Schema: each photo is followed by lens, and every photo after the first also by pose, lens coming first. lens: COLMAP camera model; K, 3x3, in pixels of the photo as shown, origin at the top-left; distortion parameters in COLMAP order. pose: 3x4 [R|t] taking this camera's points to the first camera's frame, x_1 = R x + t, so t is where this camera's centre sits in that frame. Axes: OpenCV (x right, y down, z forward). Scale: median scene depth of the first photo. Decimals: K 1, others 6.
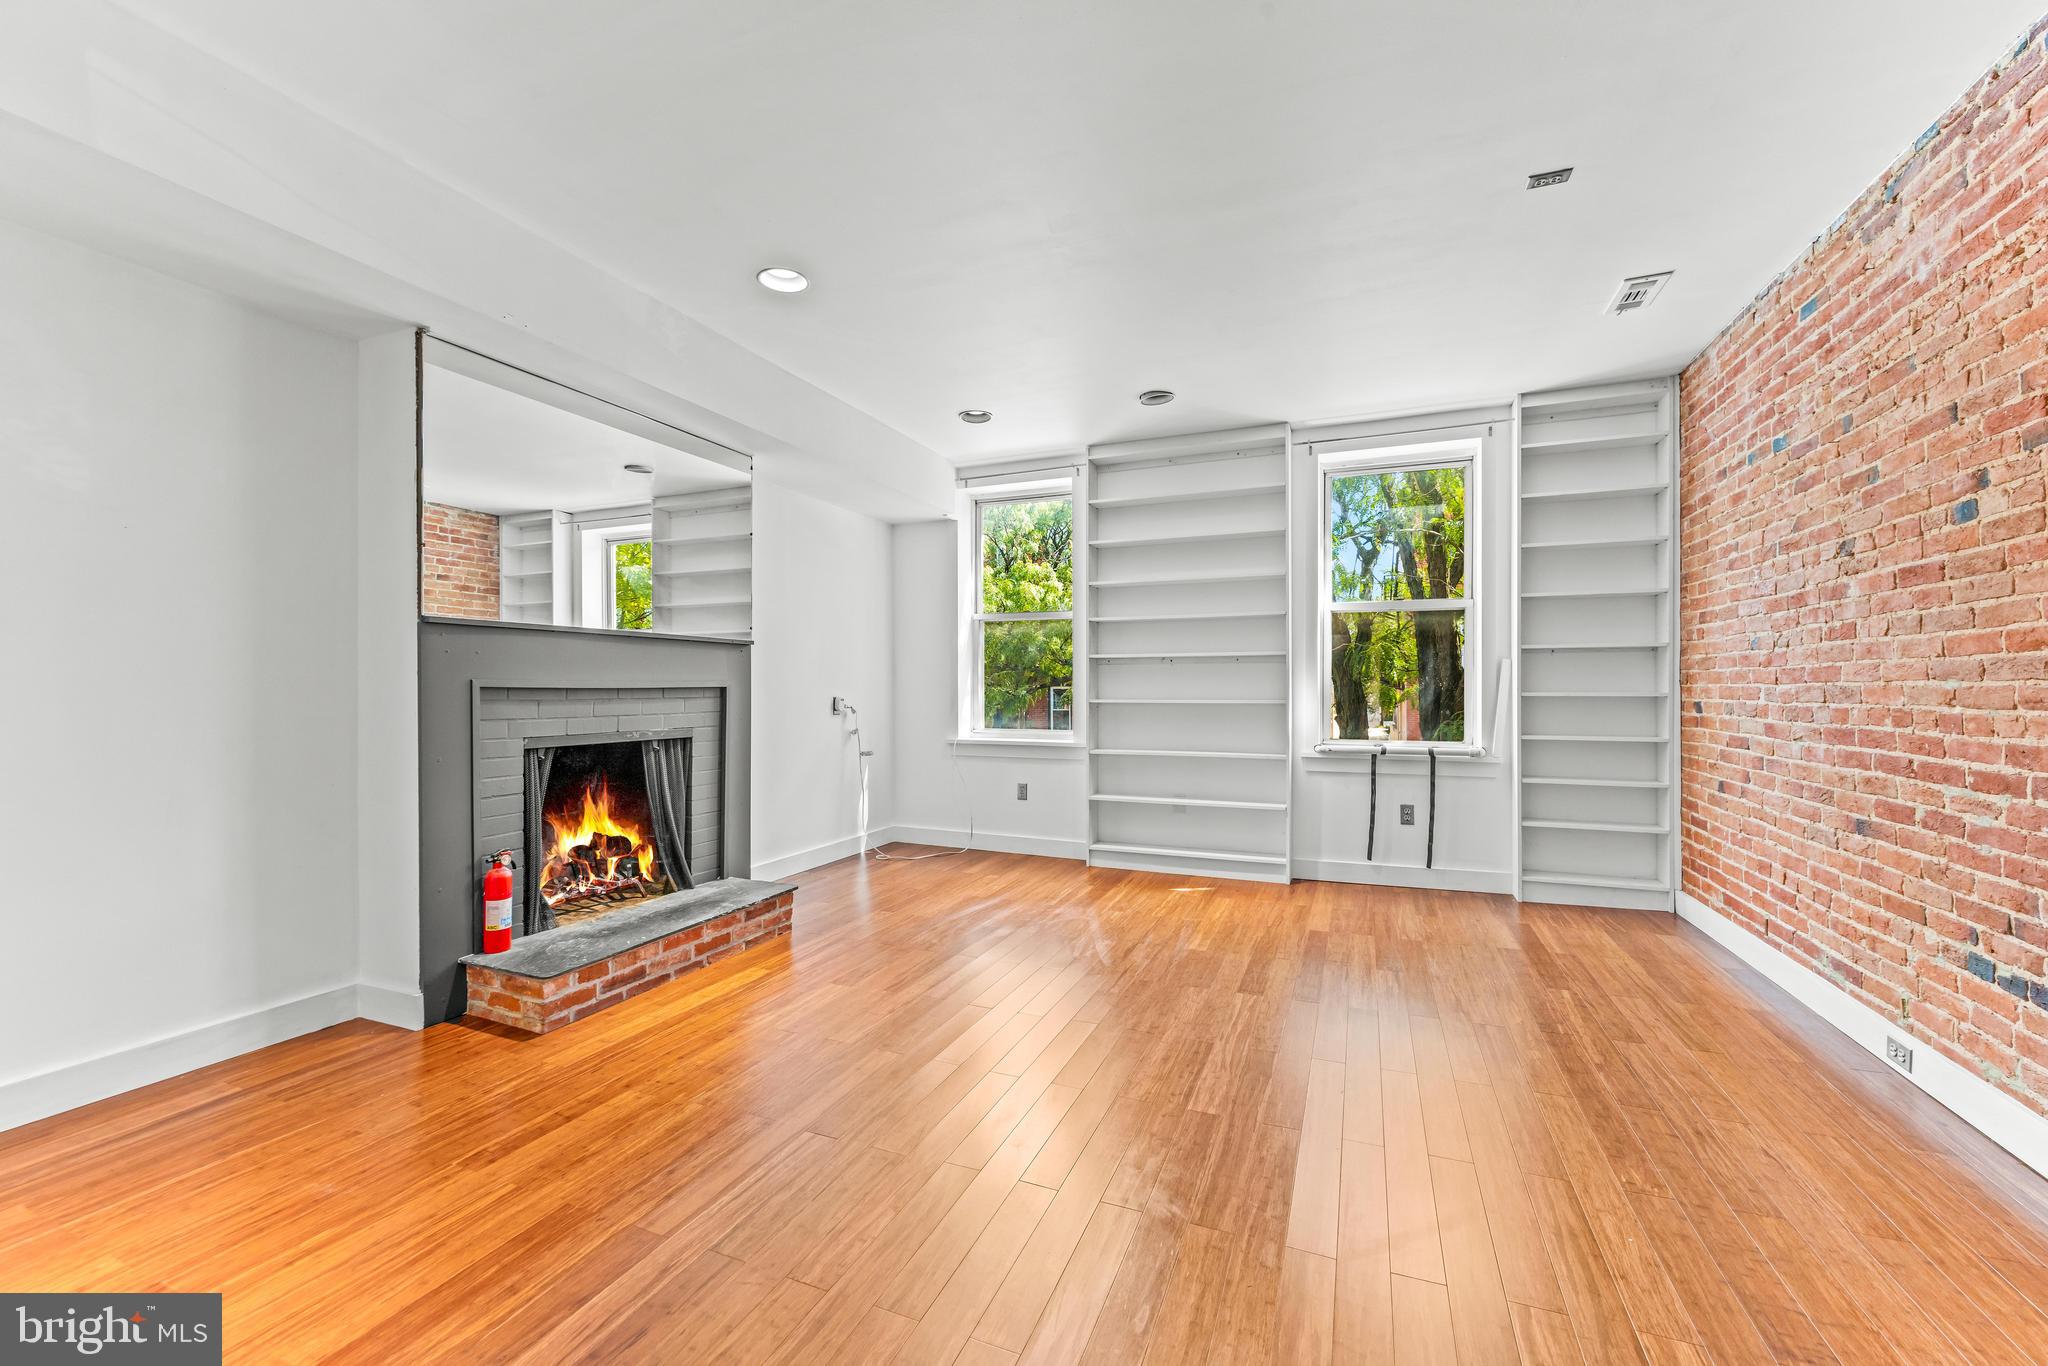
lens RADIAL K [[828.6, 0, 1031.0], [0, 828.6, 688.5], [0, 0, 1]] dist [-0.003911, -0.000233]
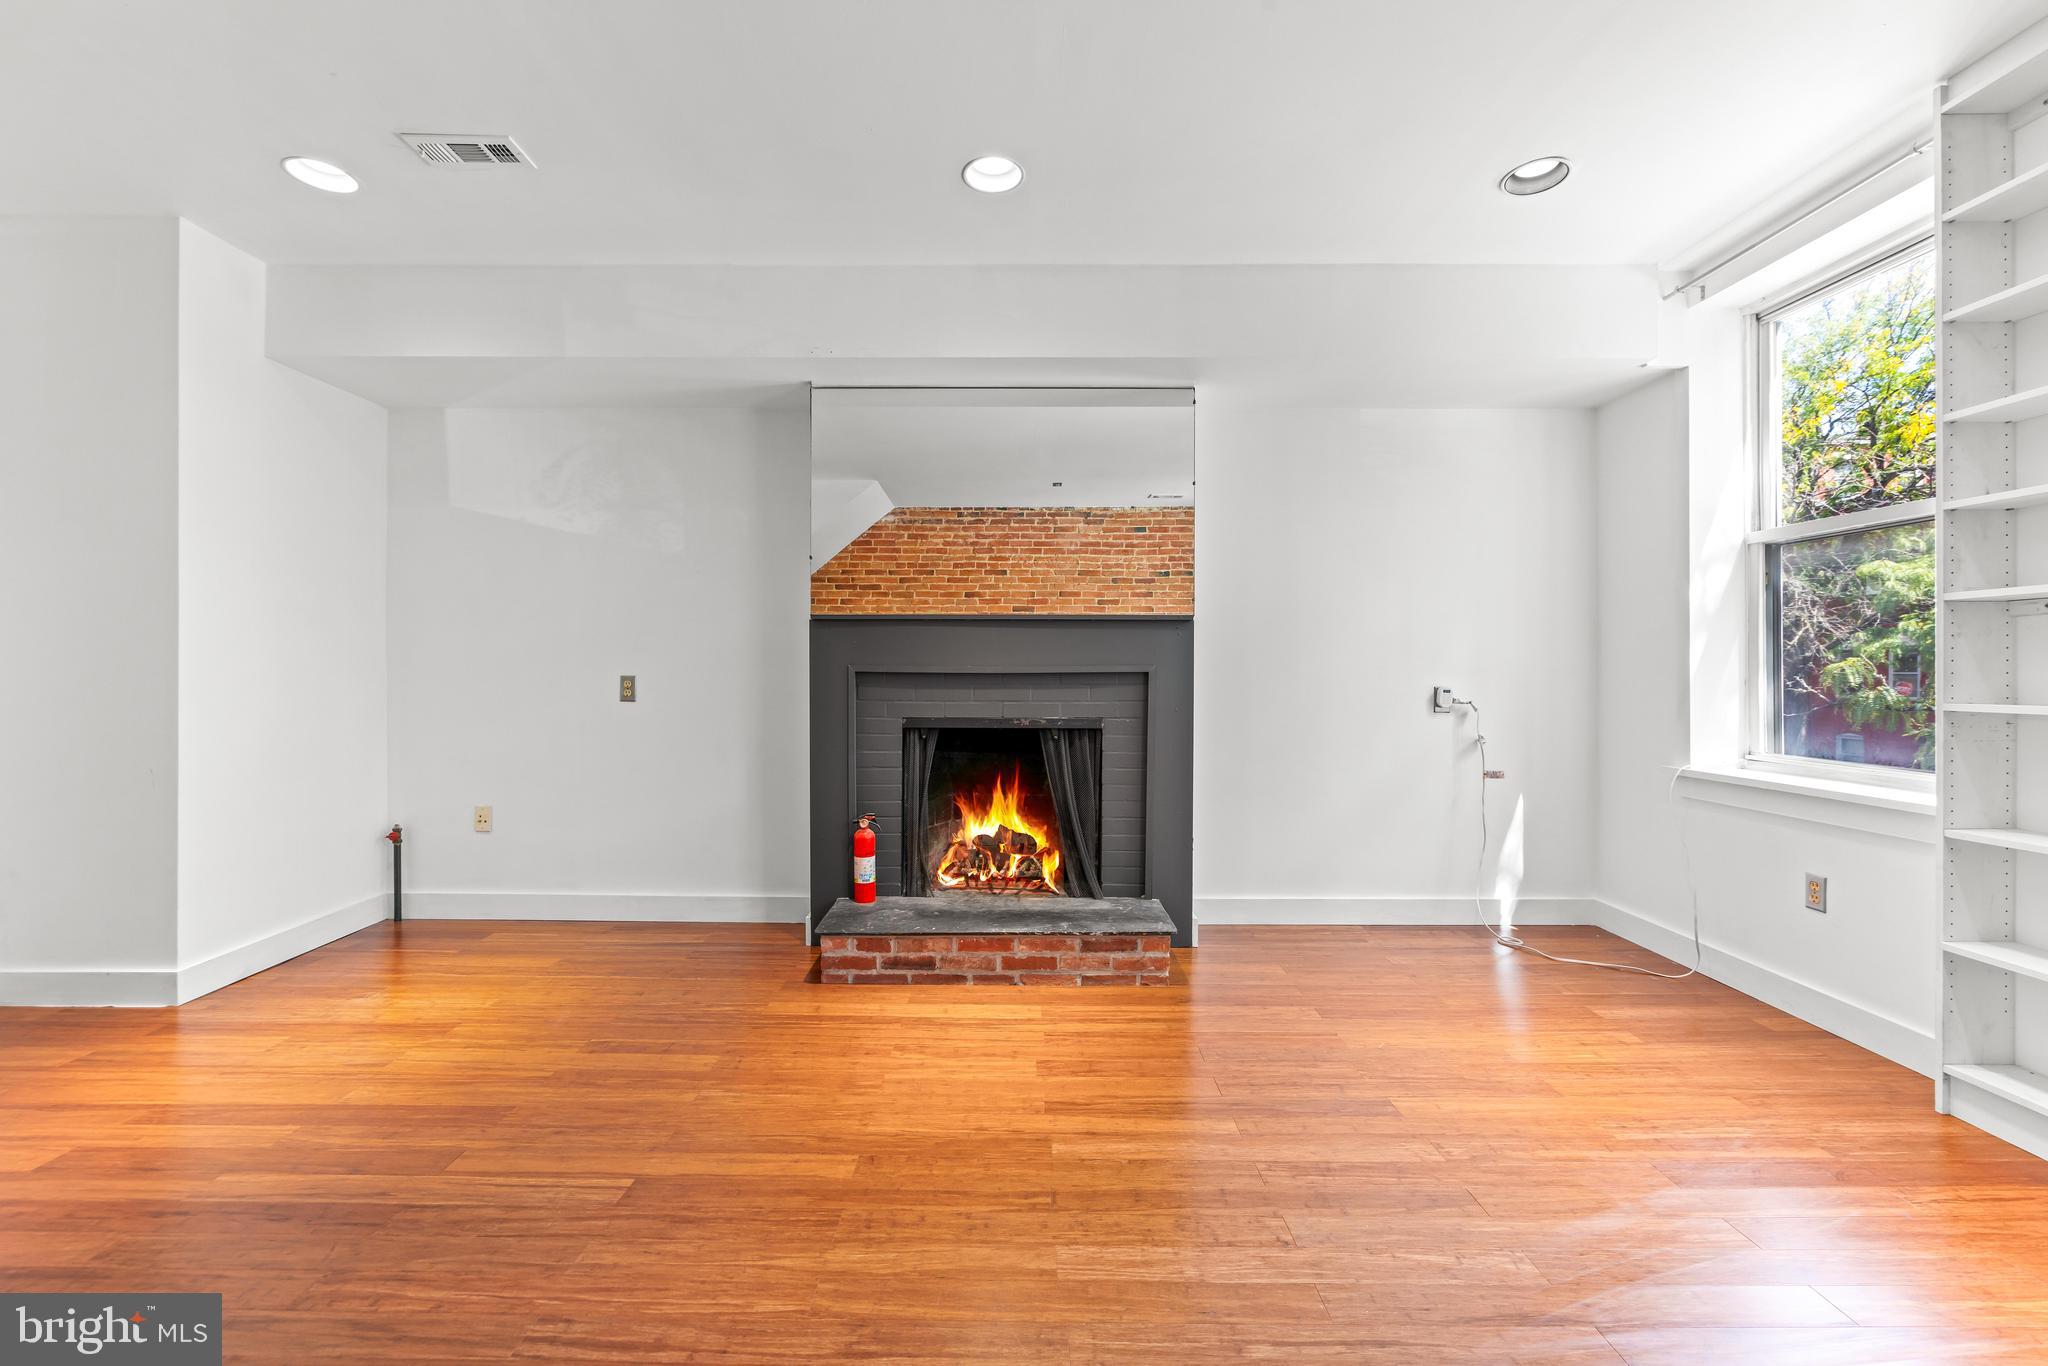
lens RADIAL K [[828.6, 0, 1024.7], [0, 828.6, 675.7], [0, 0, 1]] dist [-0.003911, -0.000233]
pose [[0.367859, -0.001414, -0.929880, 0.440579], [-0.002671, 0.999993, -0.002577, 0.005206], [0.929878, 0.003432, 0.367853, 0.680386]]
